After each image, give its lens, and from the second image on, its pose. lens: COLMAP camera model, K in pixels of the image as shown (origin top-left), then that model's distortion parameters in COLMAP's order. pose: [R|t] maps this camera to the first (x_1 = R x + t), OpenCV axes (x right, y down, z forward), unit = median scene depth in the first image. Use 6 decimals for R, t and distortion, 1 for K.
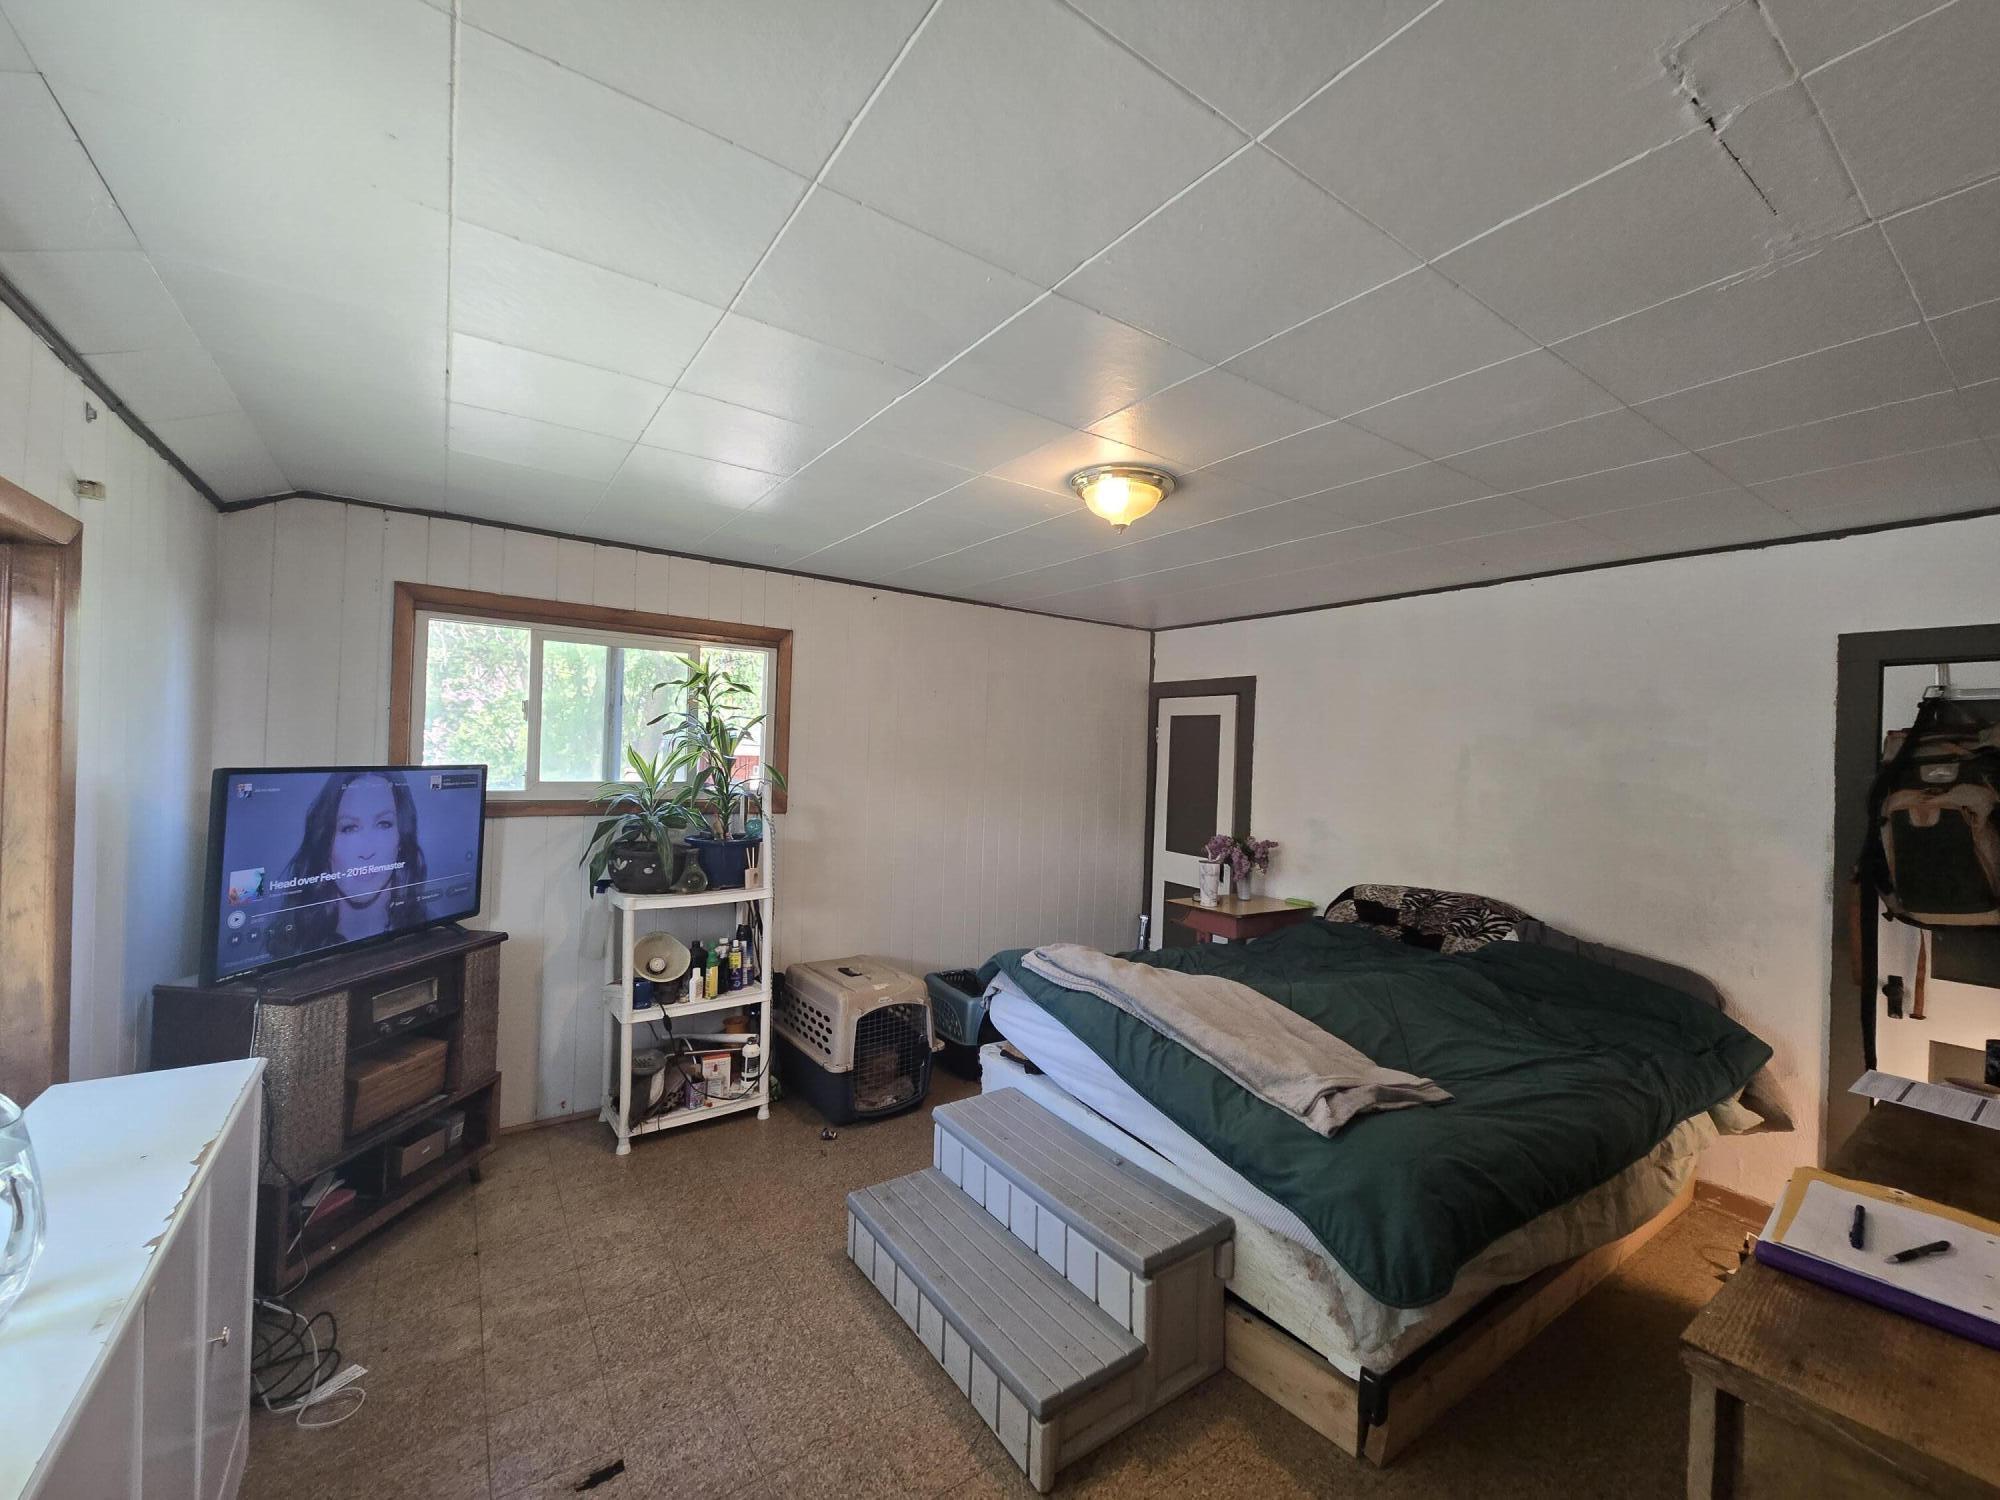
lens RADIAL K [[805.9, 0, 1004.5], [0, 805.9, 750.9], [0, 0, 1]] dist [0.004364, -0.000138]
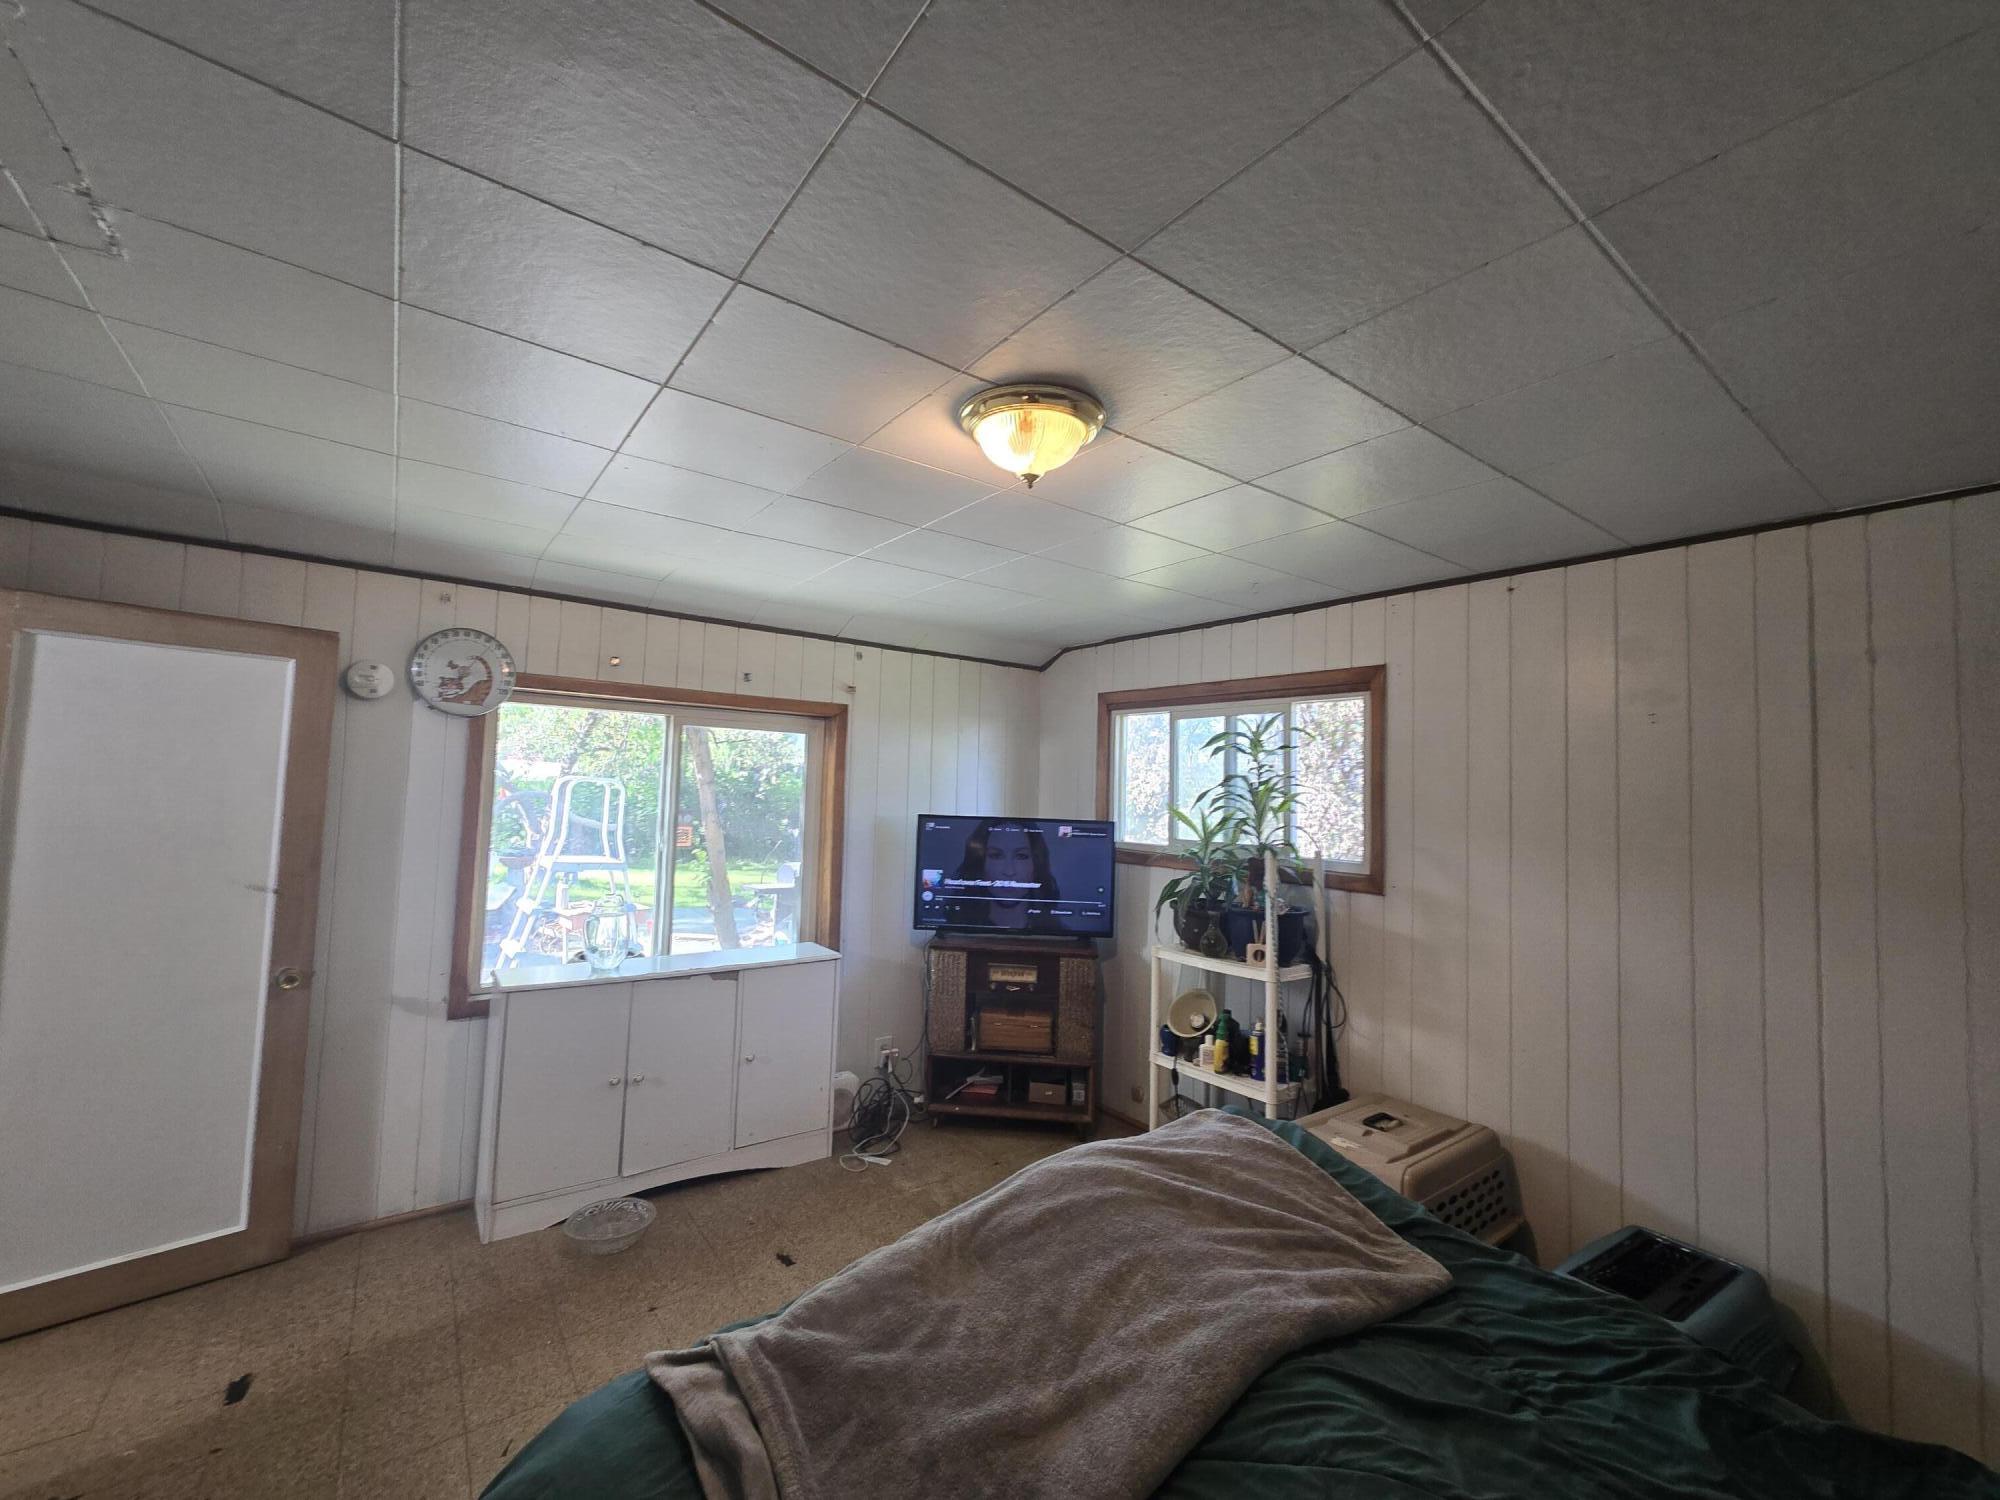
lens RADIAL K [[823.7, 0, 1000.0], [0, 823.7, 750.0], [0, 0, 1]] dist [0.002184, -0.000052]
pose [[0.032347, -0.083447, -0.995987, 0.685589], [-0.030670, 0.995956, -0.084440, 0.019655], [0.999006, 0.033278, 0.029657, 0.768440]]
